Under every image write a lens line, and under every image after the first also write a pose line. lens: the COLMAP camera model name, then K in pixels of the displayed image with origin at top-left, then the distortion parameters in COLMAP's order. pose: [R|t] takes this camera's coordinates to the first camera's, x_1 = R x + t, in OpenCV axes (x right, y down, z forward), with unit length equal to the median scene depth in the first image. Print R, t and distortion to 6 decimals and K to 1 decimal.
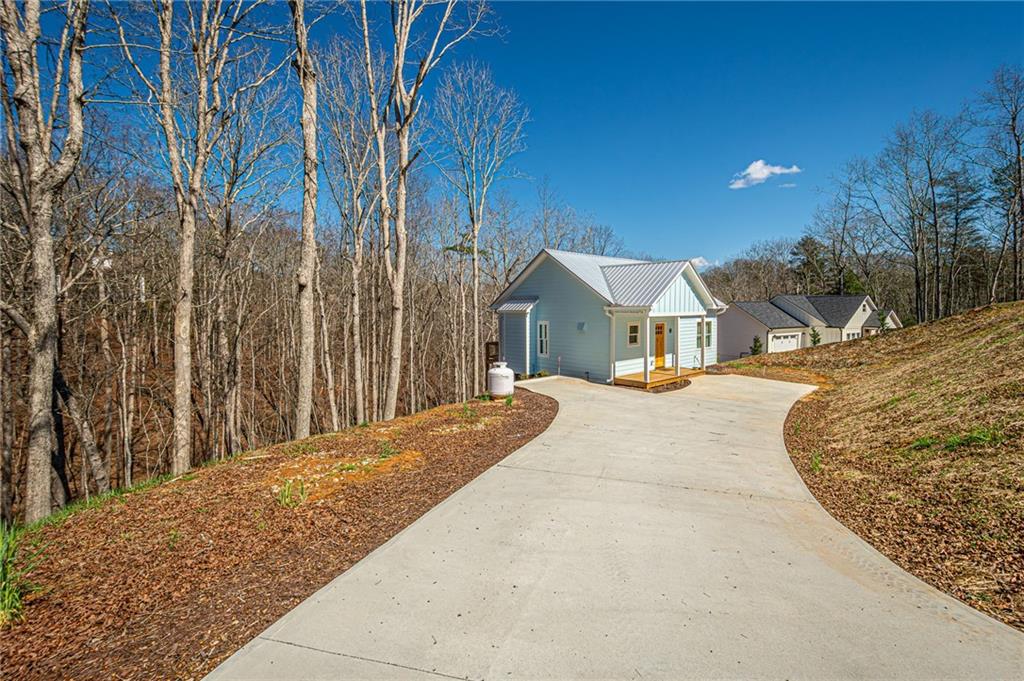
lens RADIAL K [[445.6, 0, 513.4], [0, 445.6, 331.0], [0, 0, 1]] dist [0.004679, 0.000462]
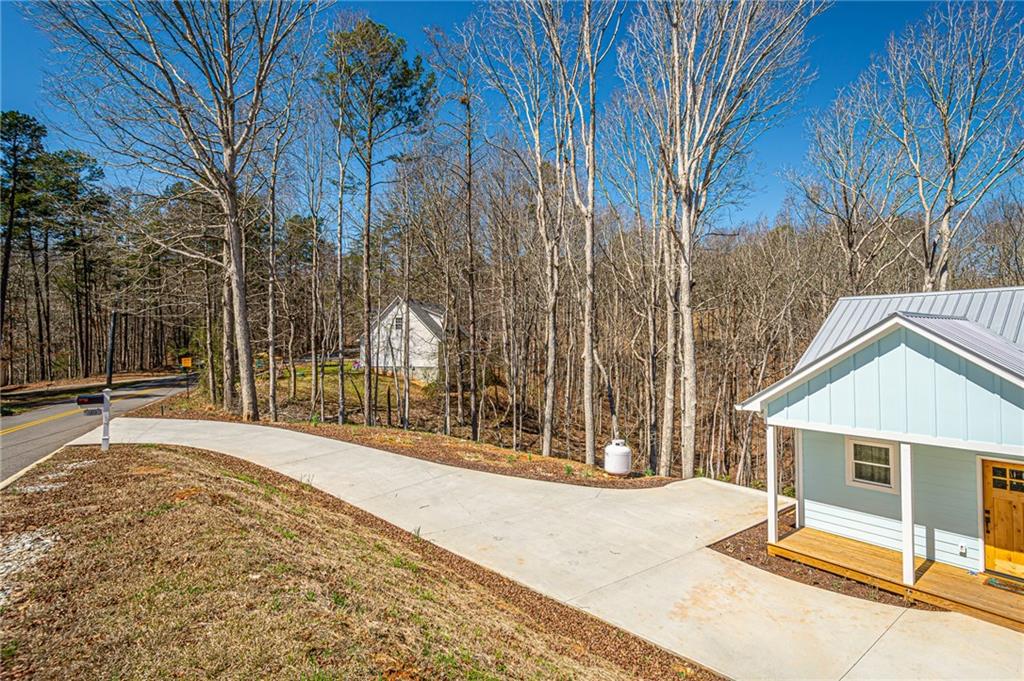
lens RADIAL K [[514.7, 0, 510.9], [0, 514.7, 333.4], [0, 0, 1]] dist [0.000974, 0.000998]
pose [[-0.090460, -0.014629, -0.995793, 0.817417], [-0.050341, 0.998681, -0.010098, -0.103305], [0.994627, 0.049216, -0.091077, 0.601677]]
